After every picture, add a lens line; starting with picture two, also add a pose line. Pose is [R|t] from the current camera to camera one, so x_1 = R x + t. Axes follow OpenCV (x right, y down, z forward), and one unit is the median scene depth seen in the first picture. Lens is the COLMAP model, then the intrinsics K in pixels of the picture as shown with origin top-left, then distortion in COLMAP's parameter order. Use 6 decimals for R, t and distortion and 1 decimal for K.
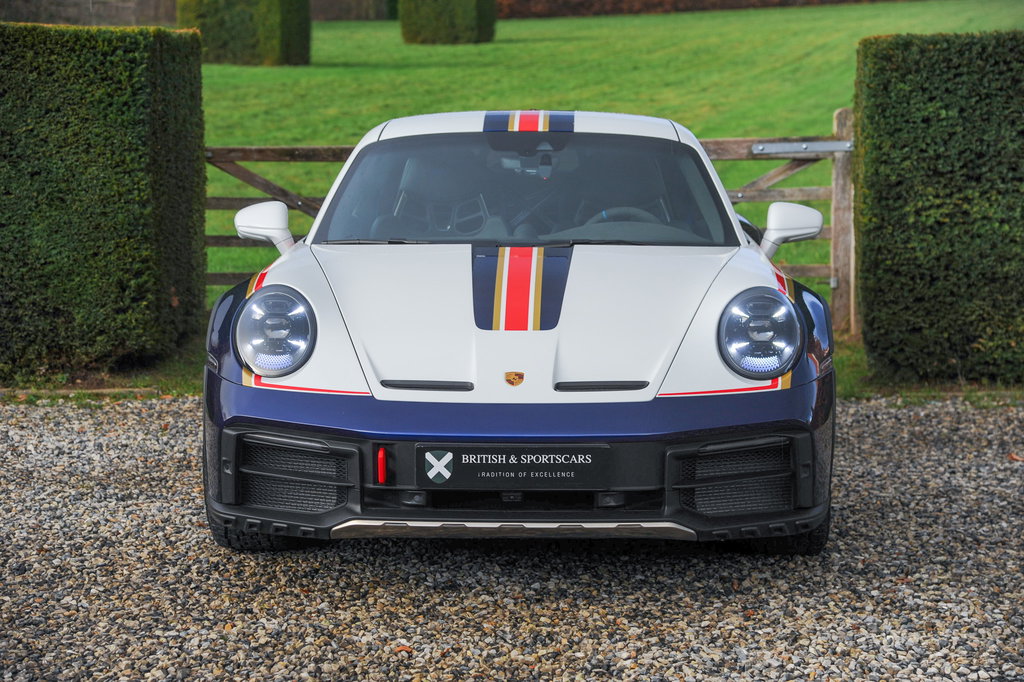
lens RADIAL K [[2189.9, 0, 514.1], [0, 2189.9, 350.0], [0, 0, 1]] dist [0.628104, 0.000000]
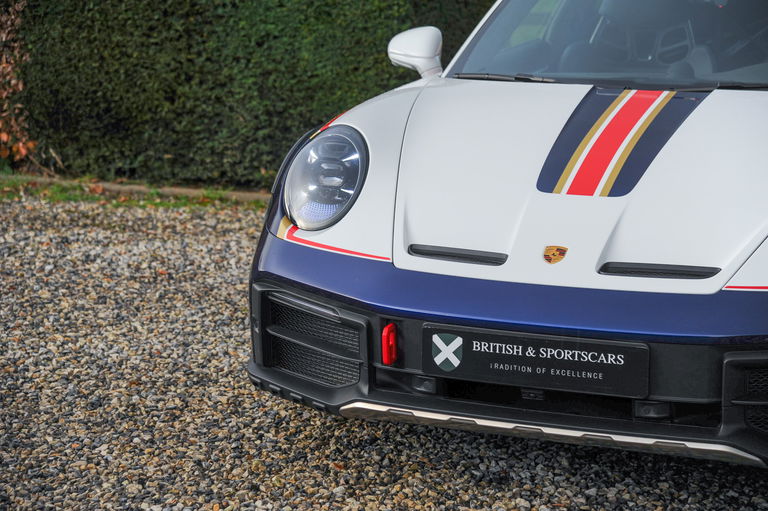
lens RADIAL K [[1961.1, 0, 389.5], [0, 1961.1, 259.6], [0, 0, 1]] dist [0.895487, 0.000000]
pose [[0.957208, 0.072593, -0.280149, 0.087812], [-0.055429, 0.996095, 0.068722, -0.019500], [0.284044, -0.050253, 0.957493, 0.140749]]
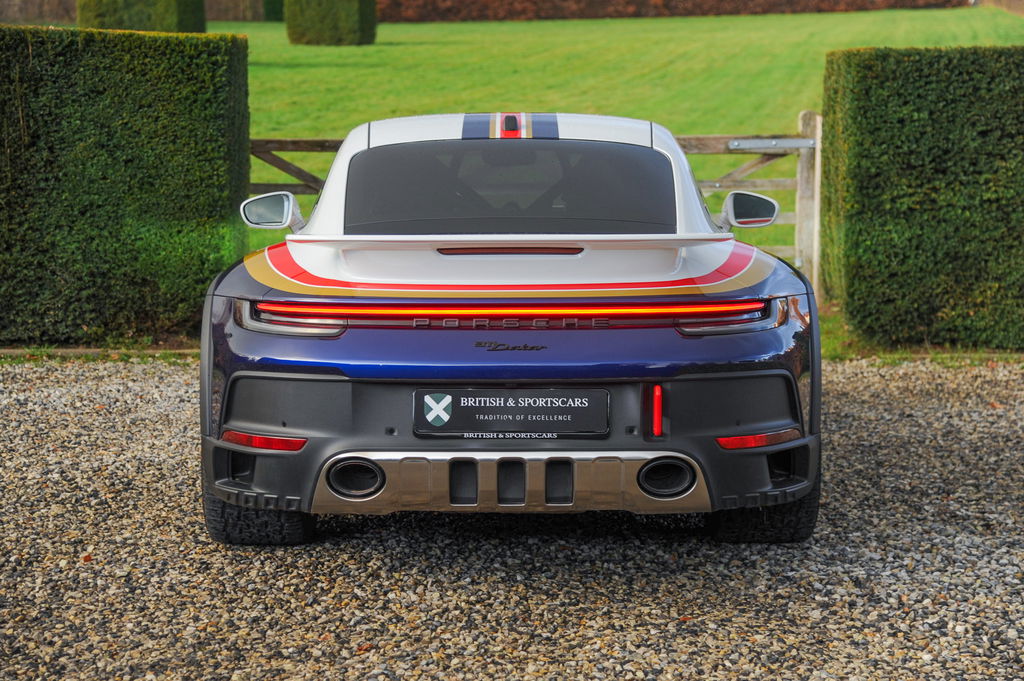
lens RADIAL K [[2073.4, 0, 514.5], [0, 2073.4, 336.1], [0, 0, 1]] dist [0.464323, 0.000000]
pose [[0.998086, 0.003713, 0.061726, -0.083642], [-0.003703, 0.999993, -0.000269, 0.010328], [-0.061727, 0.000039, 0.998093, -0.081639]]
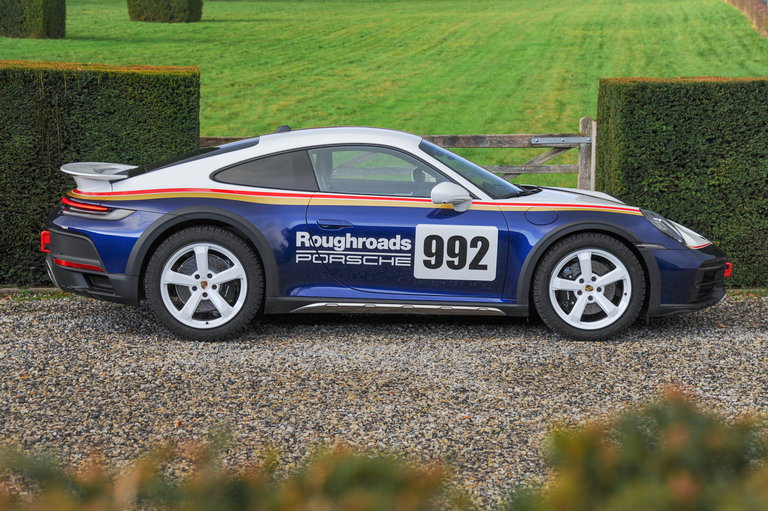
lens RADIAL K [[1698.8, 0, 369.2], [0, 1698.8, 283.2], [0, 0, 1]] dist [0.482338, 0.000000]
pose [[0.995427, 0.000493, 0.095529, -0.159268], [-0.001840, 0.999900, 0.014011, -0.004414], [-0.095512, -0.014123, 0.995328, -0.293304]]
